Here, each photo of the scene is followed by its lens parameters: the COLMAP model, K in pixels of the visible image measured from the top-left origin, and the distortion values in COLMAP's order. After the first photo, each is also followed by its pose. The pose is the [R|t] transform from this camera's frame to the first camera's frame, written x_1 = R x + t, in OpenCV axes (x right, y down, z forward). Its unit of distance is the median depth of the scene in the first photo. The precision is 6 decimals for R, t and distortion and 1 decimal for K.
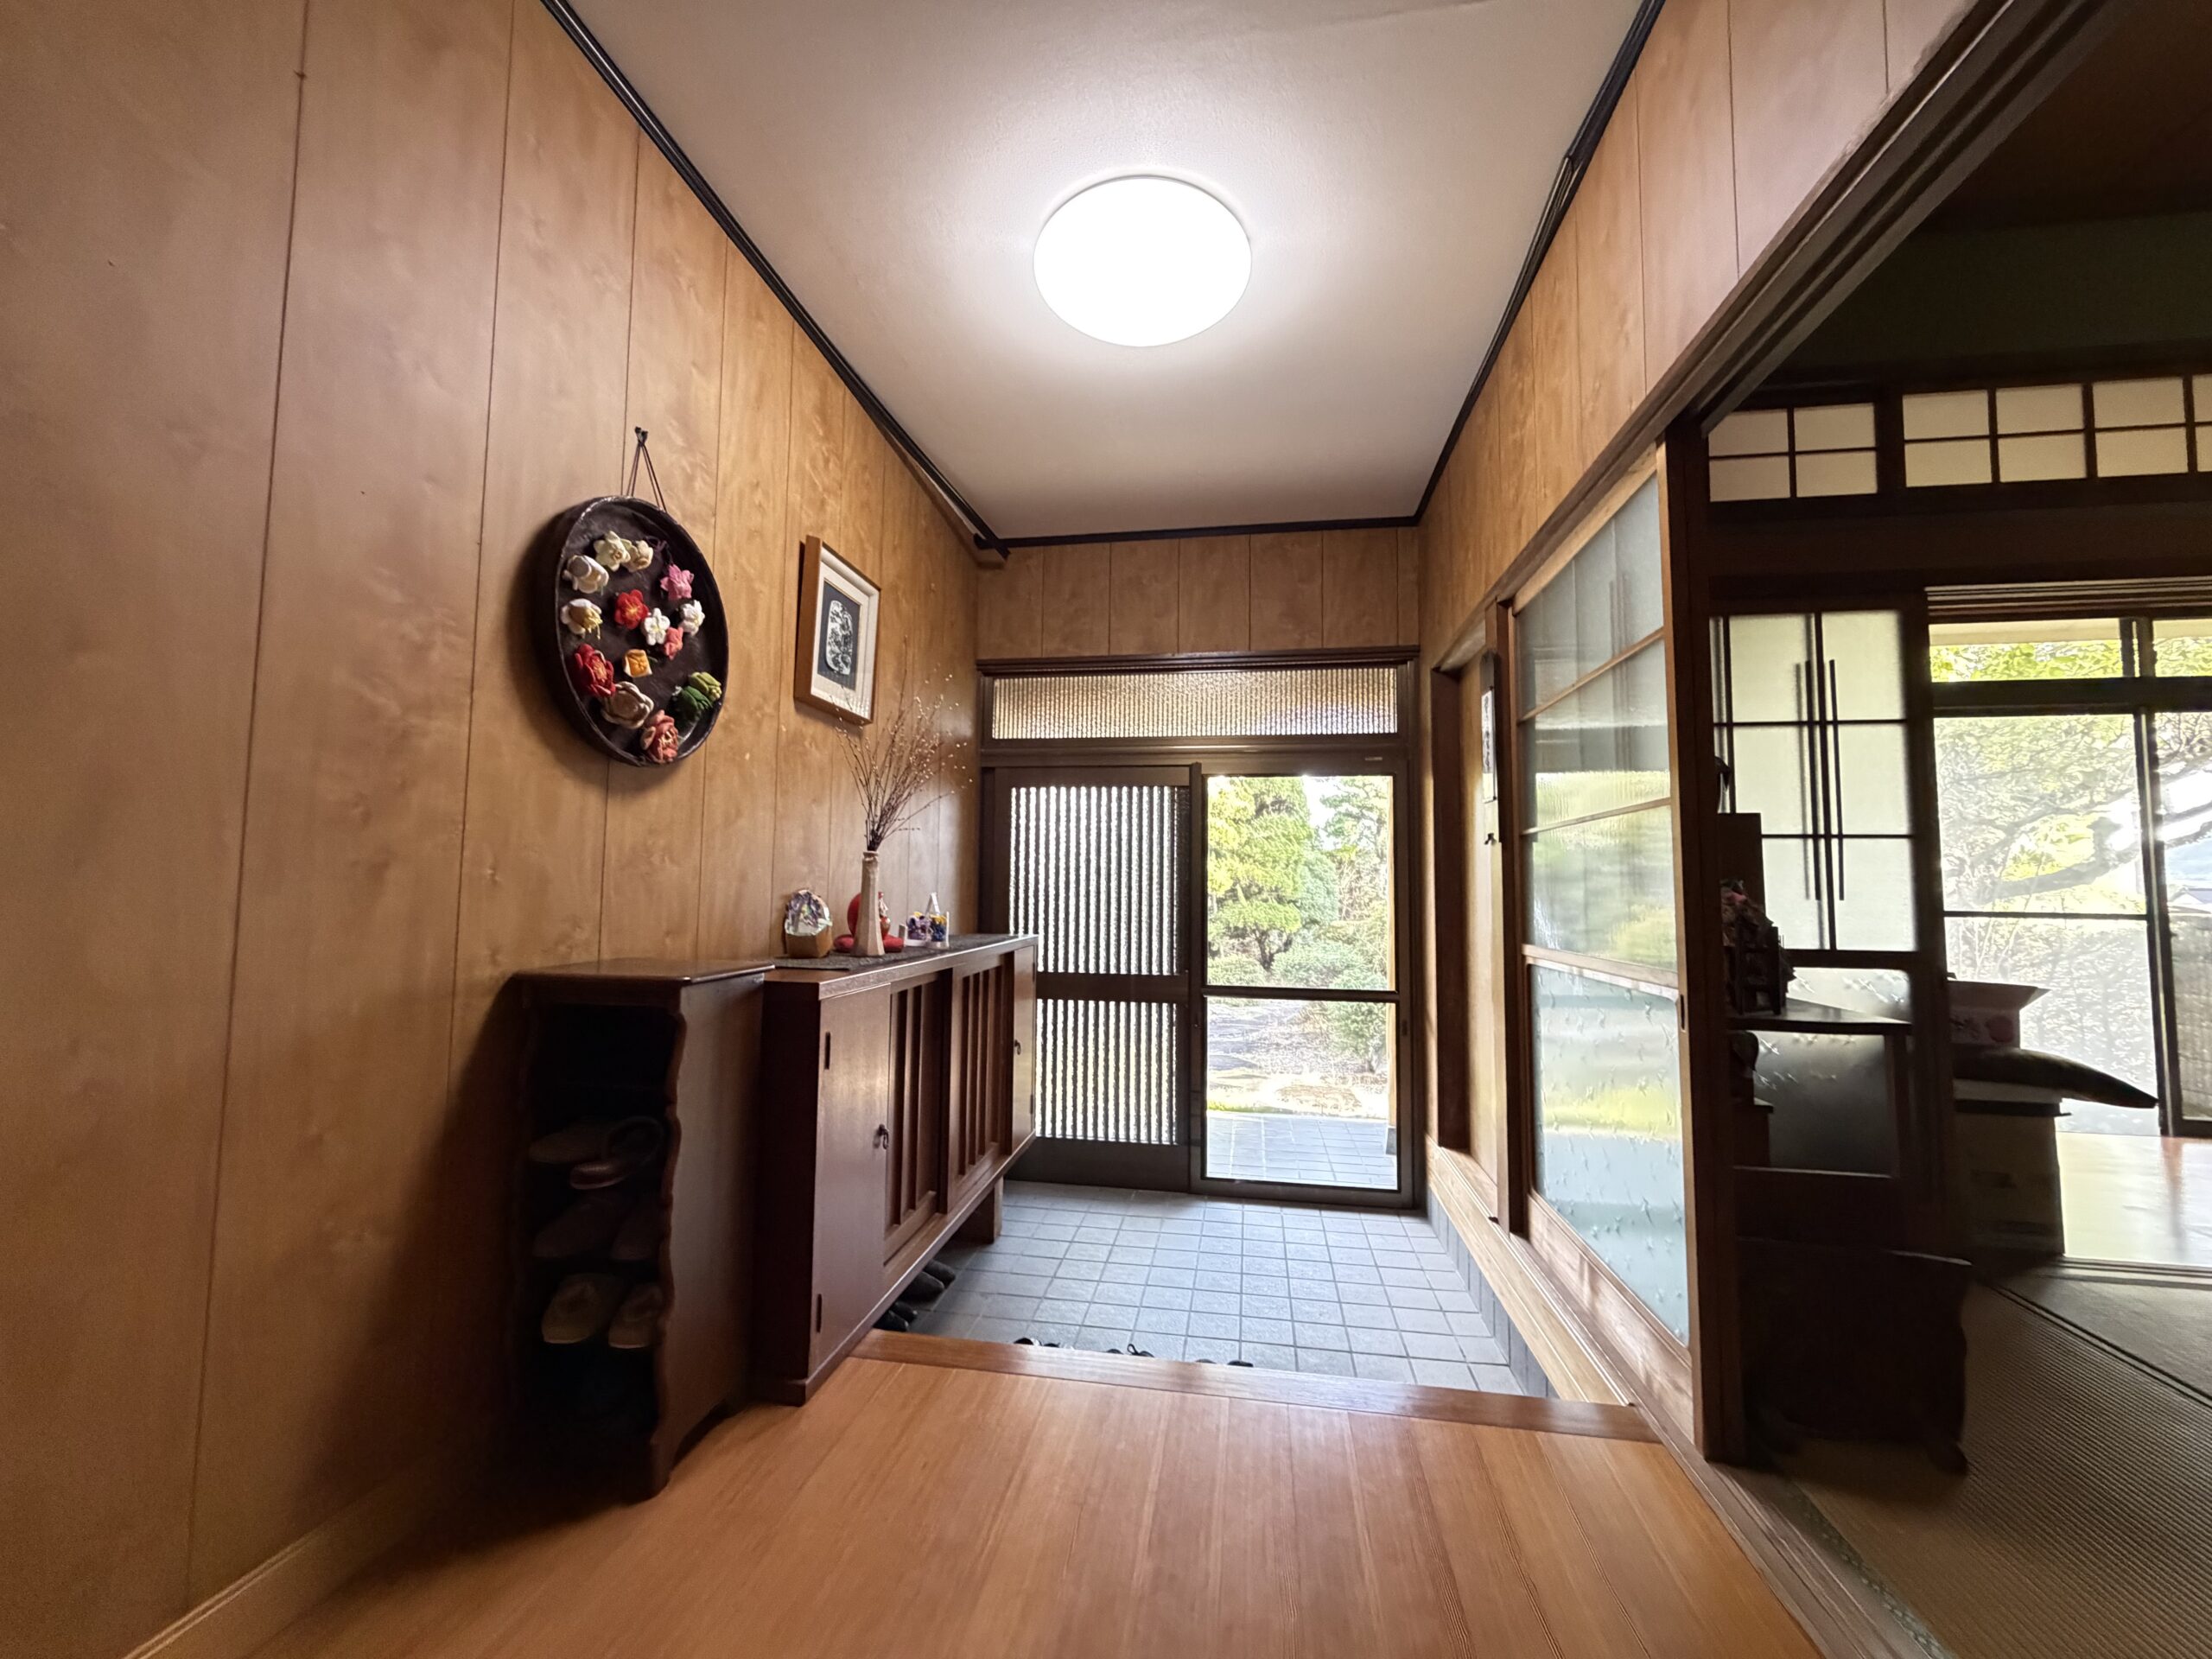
lens RADIAL K [[891.0, 0, 1103.4], [0, 891.0, 827.3], [0, 0, 1]] dist [0.000090, 0.000028]
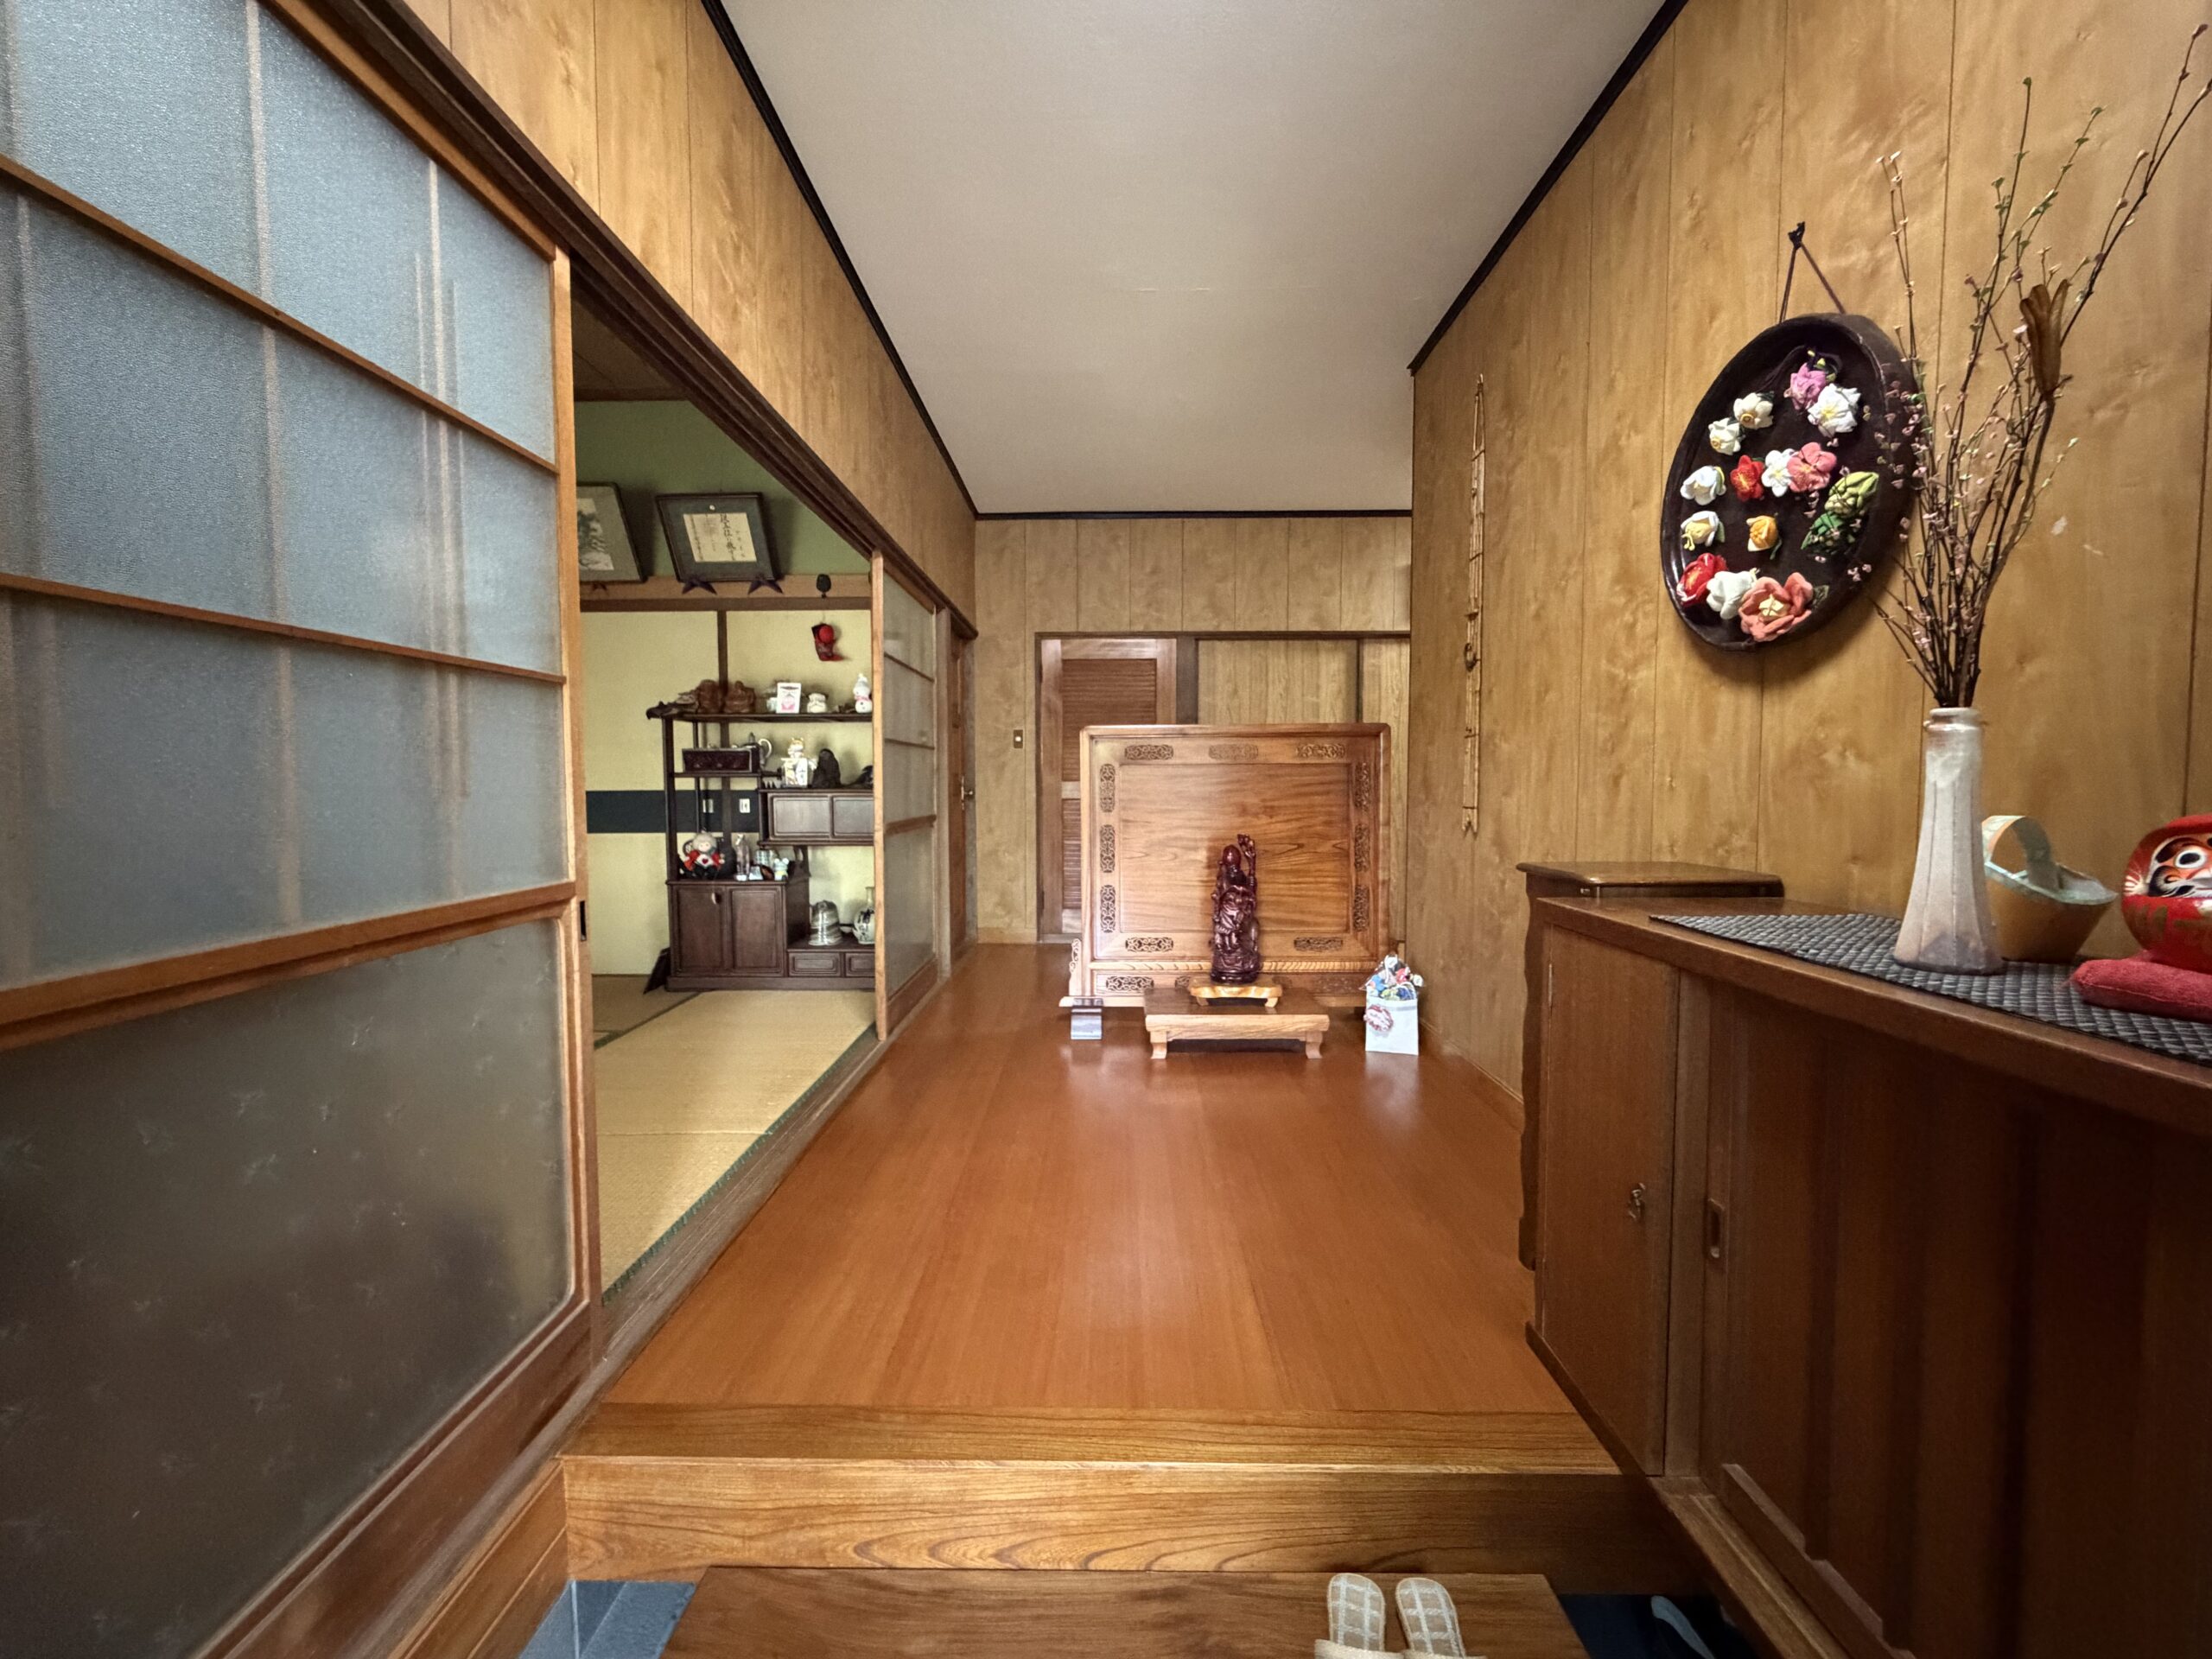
lens RADIAL K [[891.0, 0, 1103.8], [0, 891.0, 828.1], [0, 0, 1]] dist [0.000090, 0.000028]
pose [[-0.989173, -0.000749, -0.146749, 0.227930], [0.001472, 0.999886, -0.015023, 0.112290], [0.146744, -0.015076, -0.989060, 1.745601]]
